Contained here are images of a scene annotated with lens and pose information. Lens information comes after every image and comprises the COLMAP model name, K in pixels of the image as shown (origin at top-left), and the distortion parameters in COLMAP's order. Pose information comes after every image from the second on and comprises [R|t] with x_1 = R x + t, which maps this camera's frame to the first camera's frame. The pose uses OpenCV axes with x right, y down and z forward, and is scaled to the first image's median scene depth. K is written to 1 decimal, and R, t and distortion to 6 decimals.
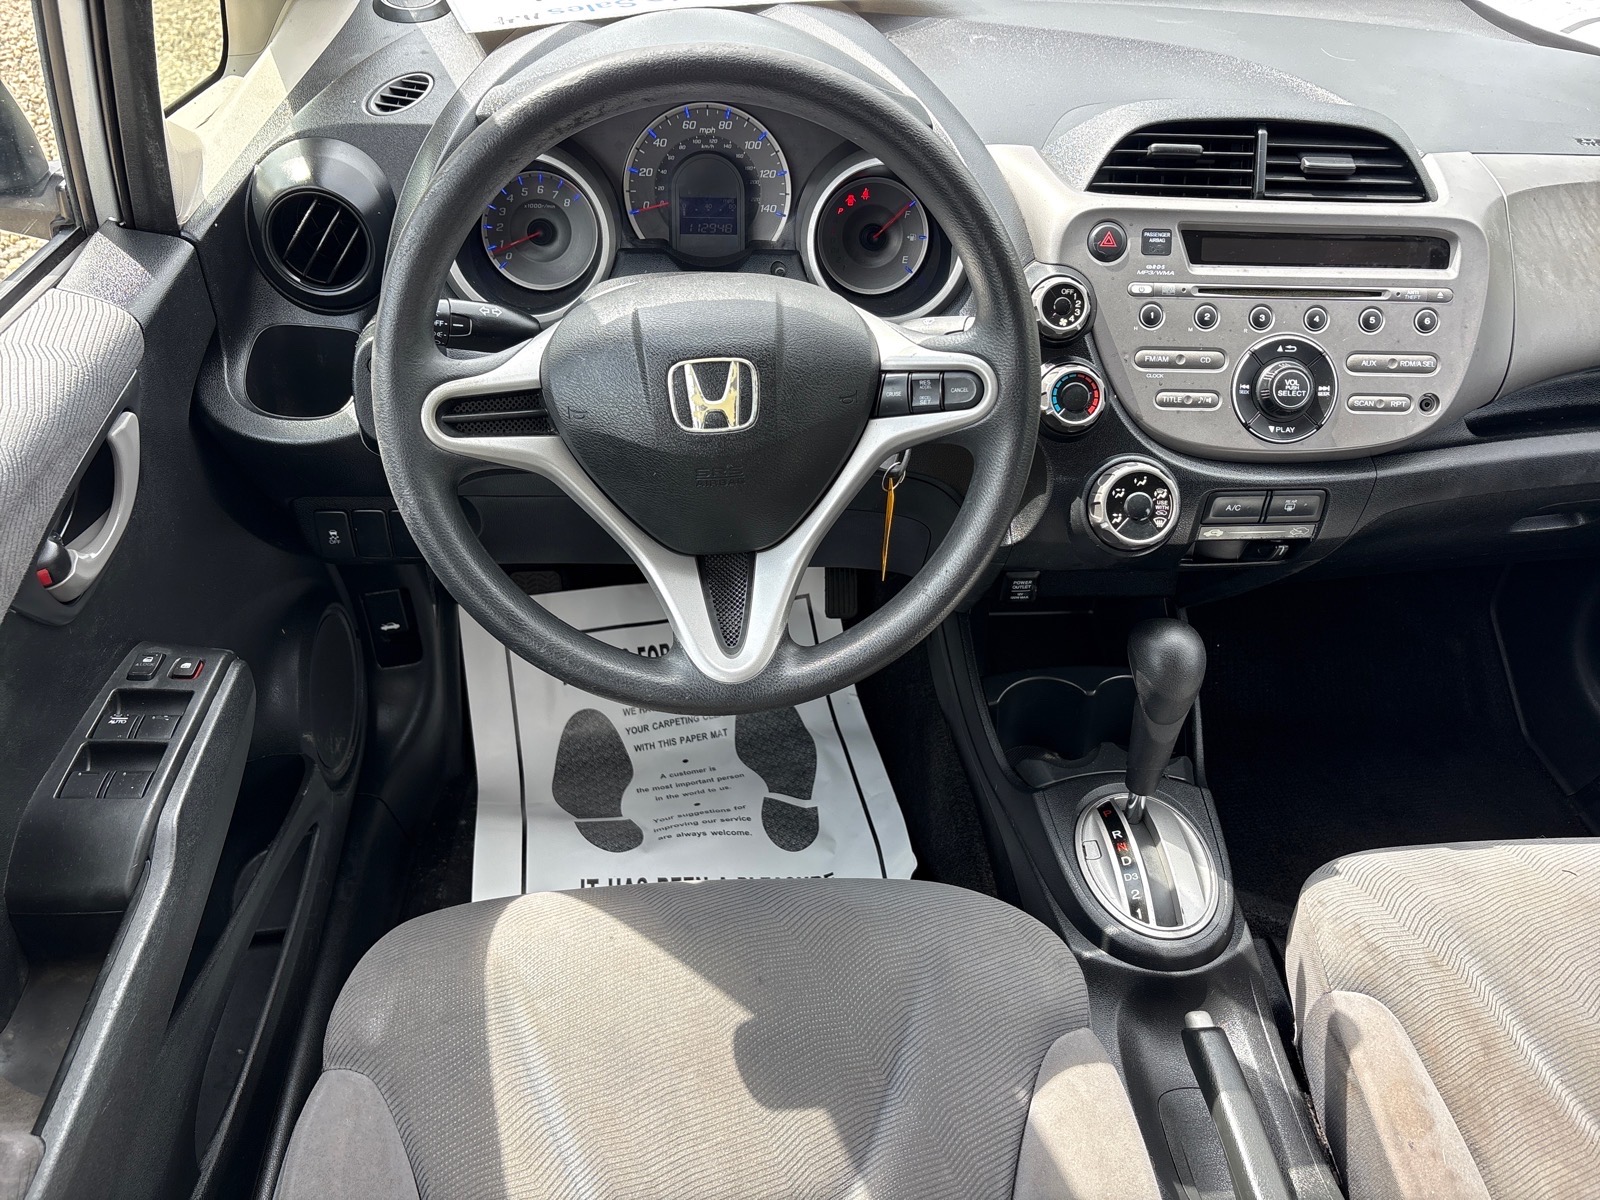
lens RADIAL K [[1217.2, 0, 821.6], [0, 1217.2, 589.2], [0, 0, 1]] dist [0.010441, 0.001464]
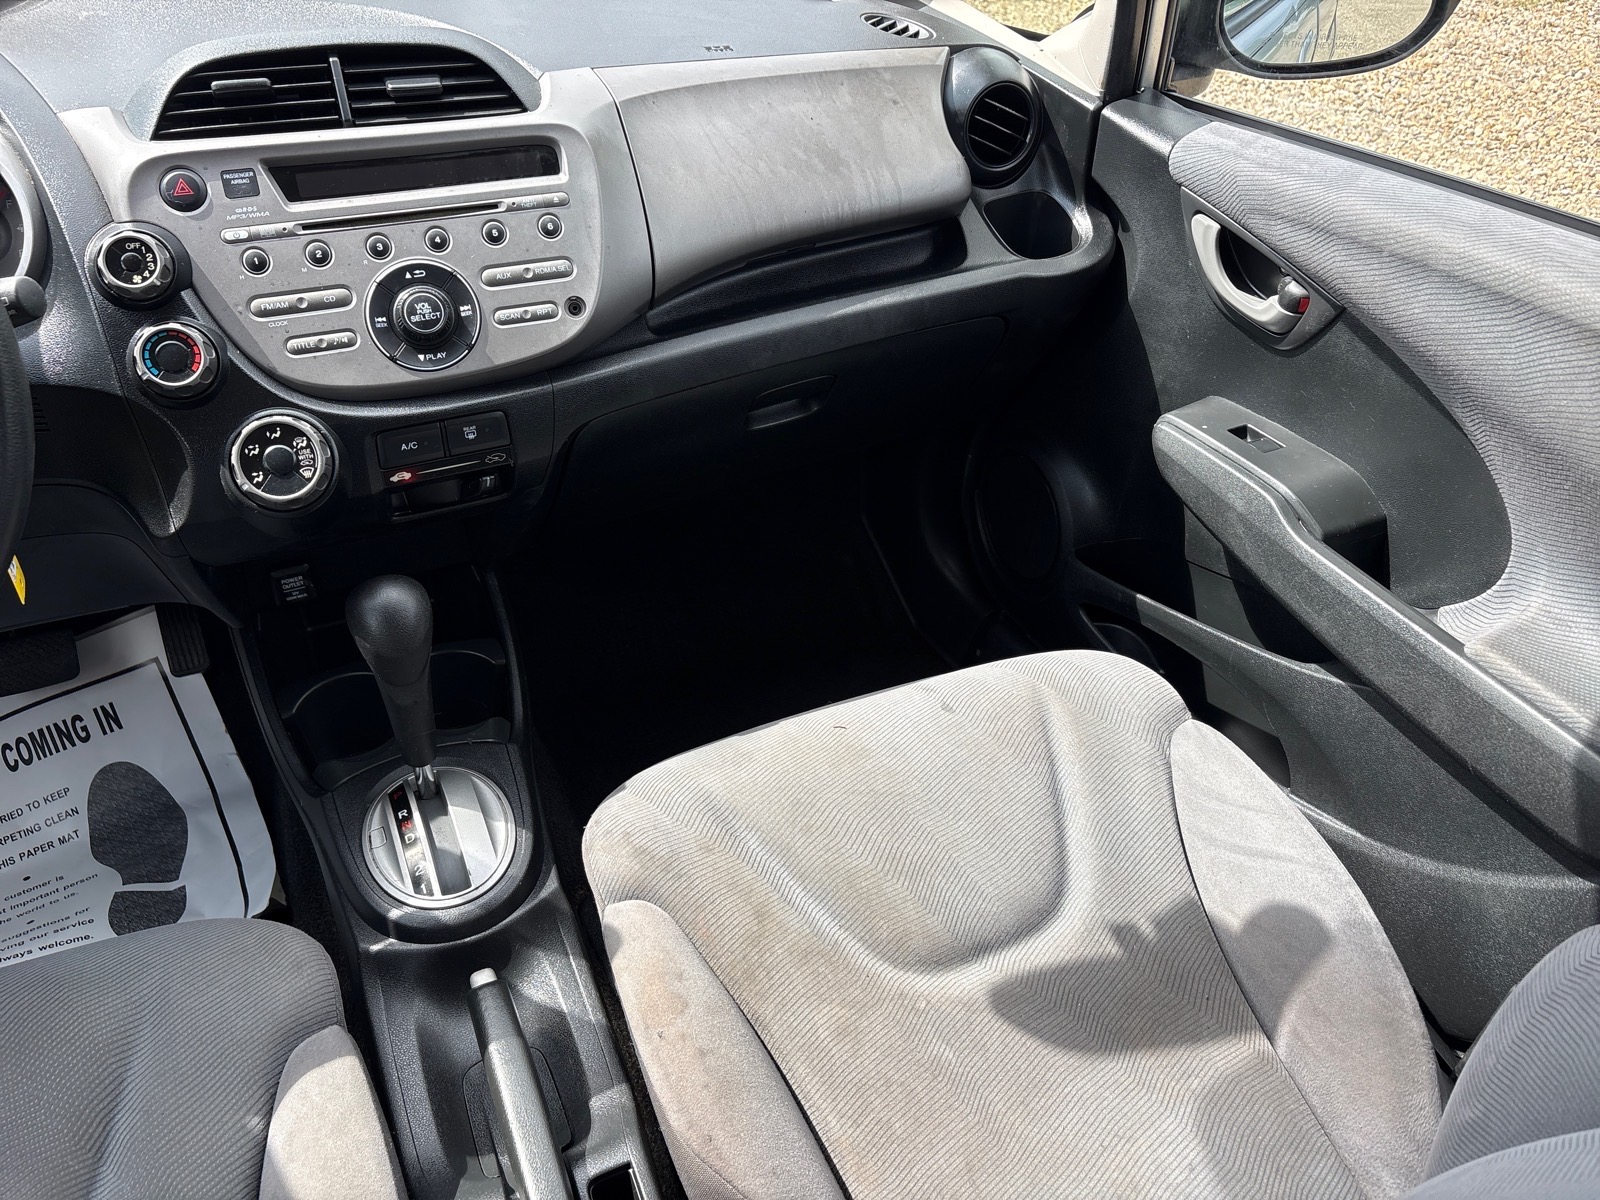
lens RADIAL K [[1209.4, 0, 795.6], [0, 1209.4, 587.7], [0, 0, 1]] dist [0.011474, 0.005795]
pose [[0.939357, -0.222746, 0.260754, 0.363171], [0.234422, 0.972032, -0.014152, 0.130550], [-0.250309, 0.074420, 0.965302, 0.014670]]
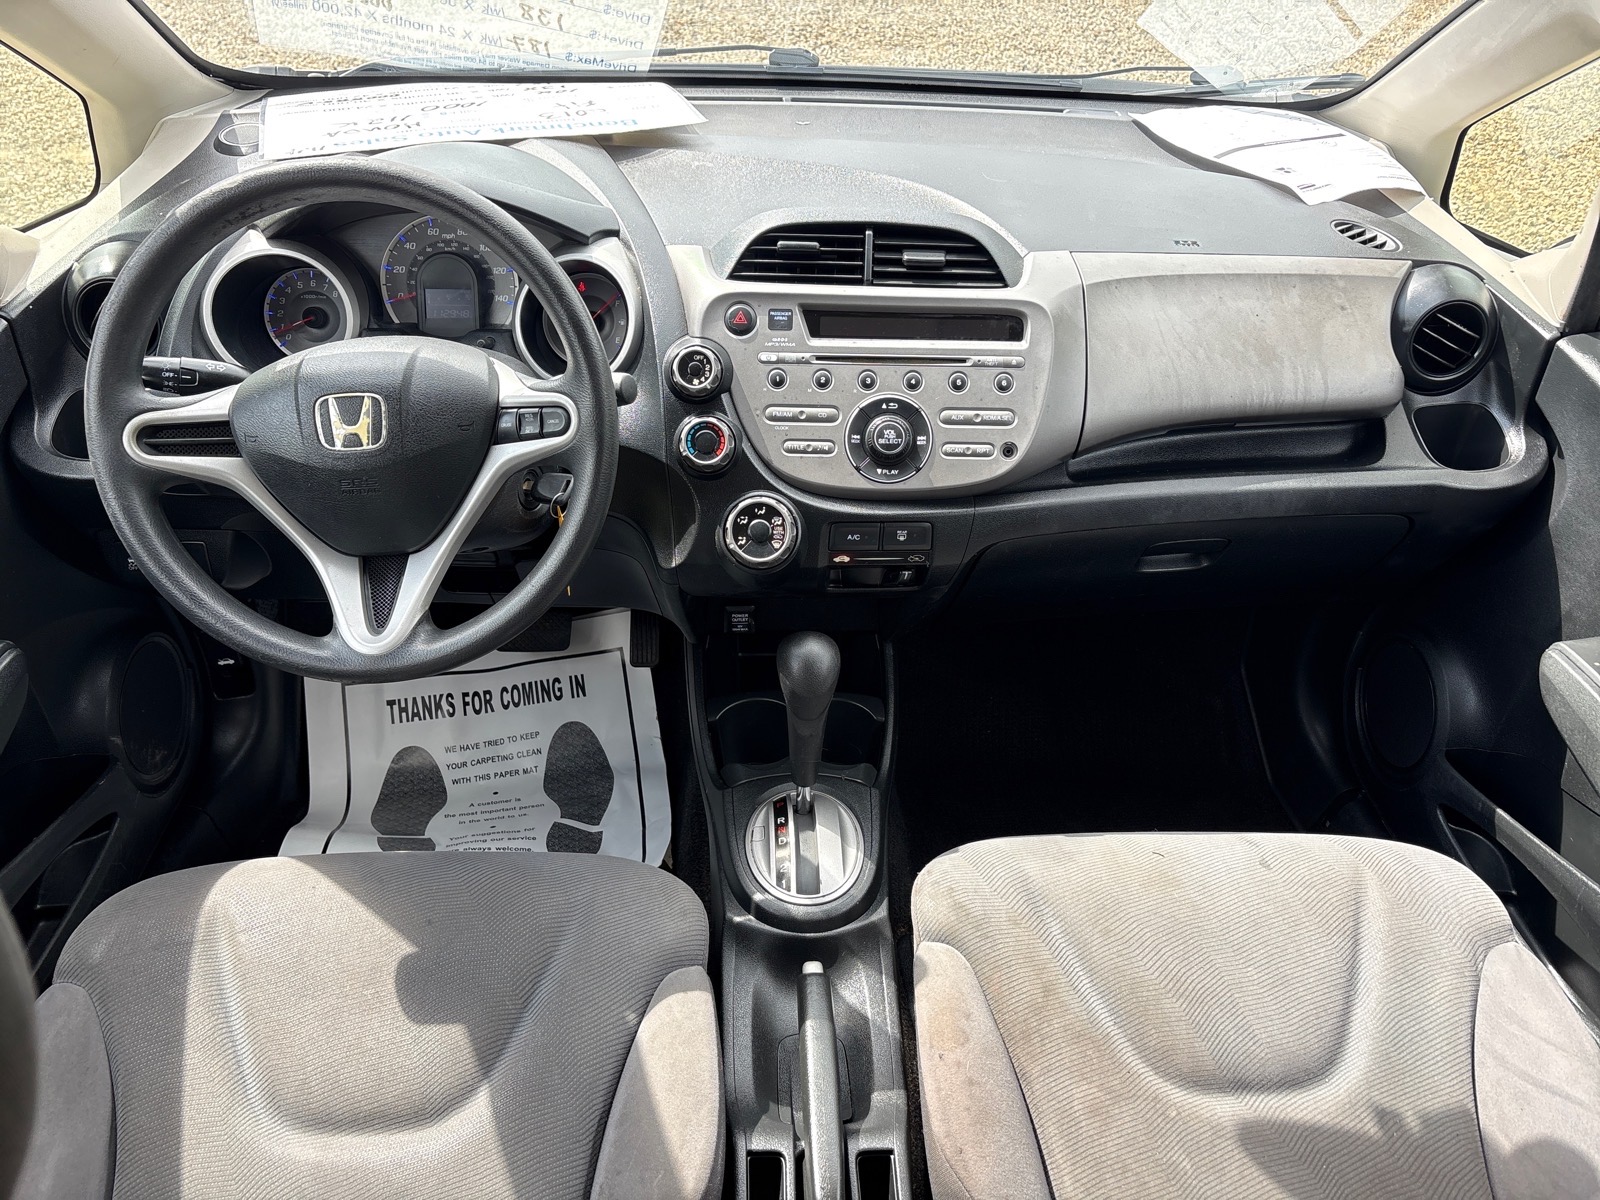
lens RADIAL K [[1201.4, 0, 802.8], [0, 1201.4, 609.2], [0, 0, 1]] dist [0.086508, -0.115638]
pose [[0.999223, 0.005413, -0.039028, 0.346654], [-0.009052, 0.995561, -0.093681, 0.120833], [0.038348, 0.093961, 0.994837, -0.186074]]
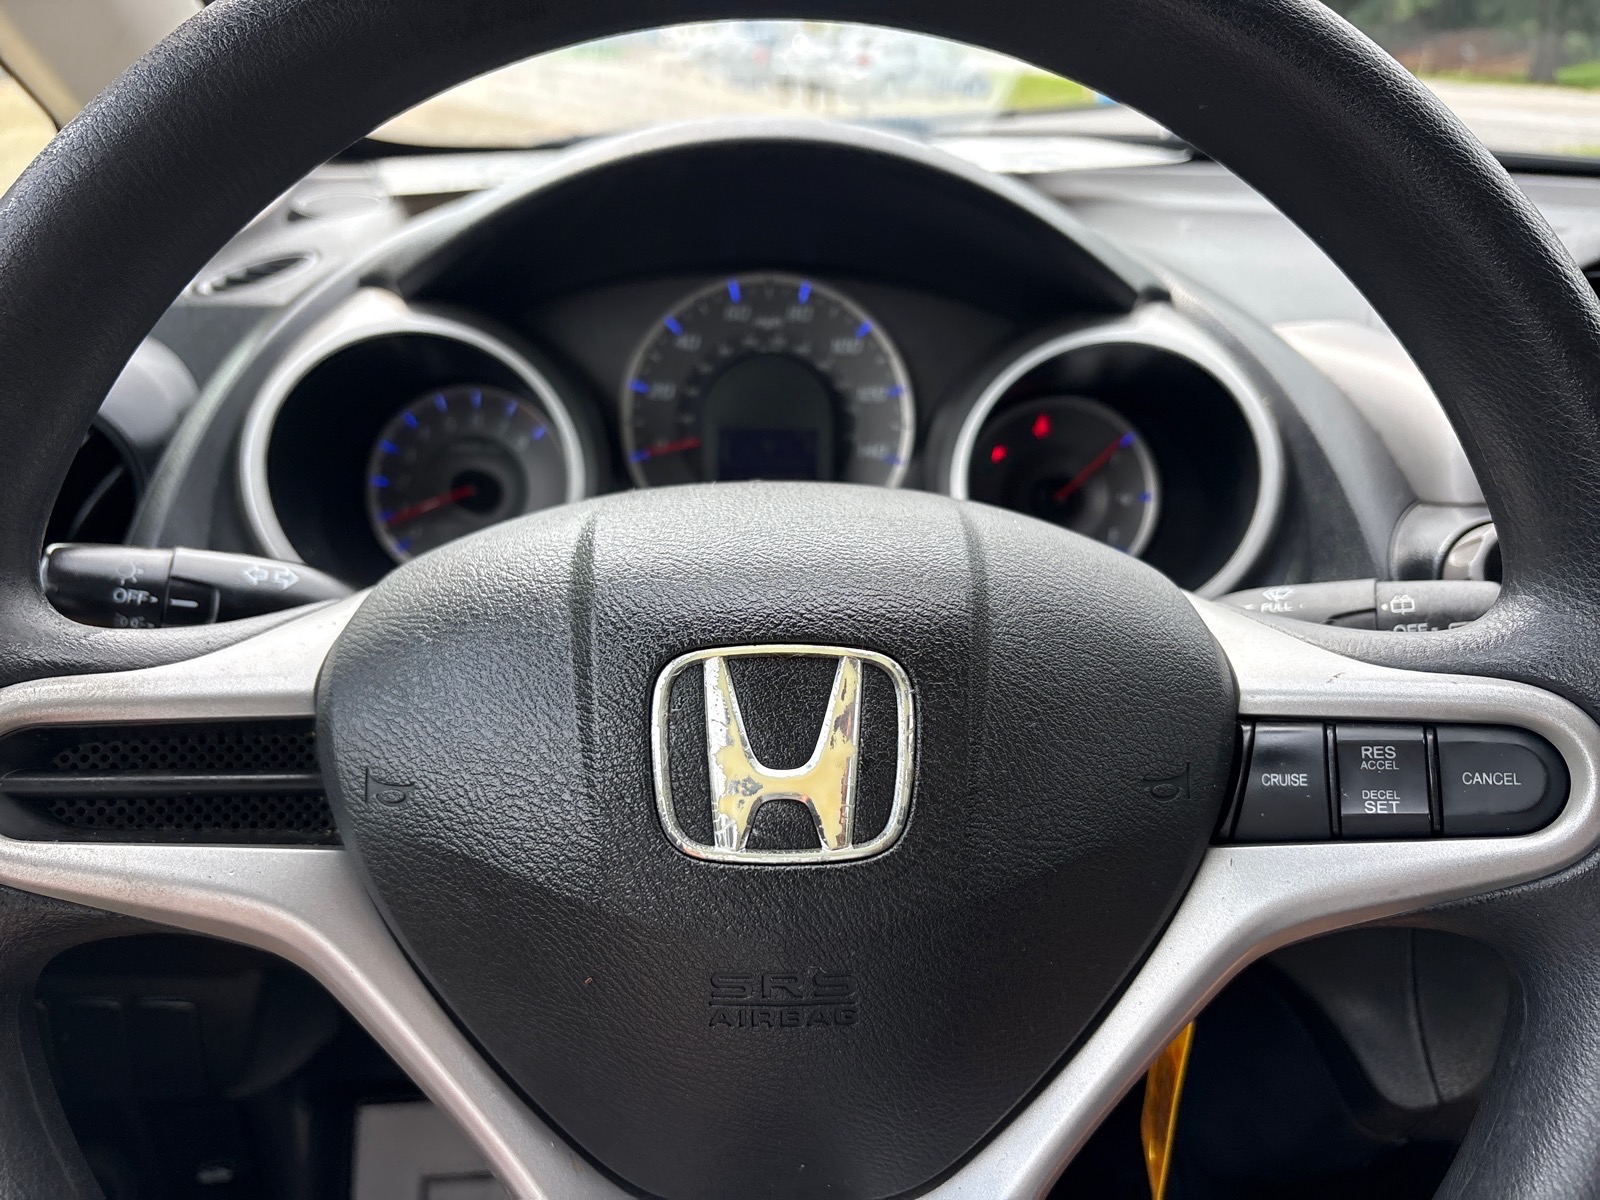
lens RADIAL K [[1218.4, 0, 777.3], [0, 1218.4, 605.9], [0, 0, 1]] dist [0.012093, -0.024676]
pose [[0.997921, 0.044999, -0.046149, -0.060789], [-0.057360, 0.946568, -0.317362, -0.072154], [0.029402, 0.319349, 0.947181, 0.531459]]
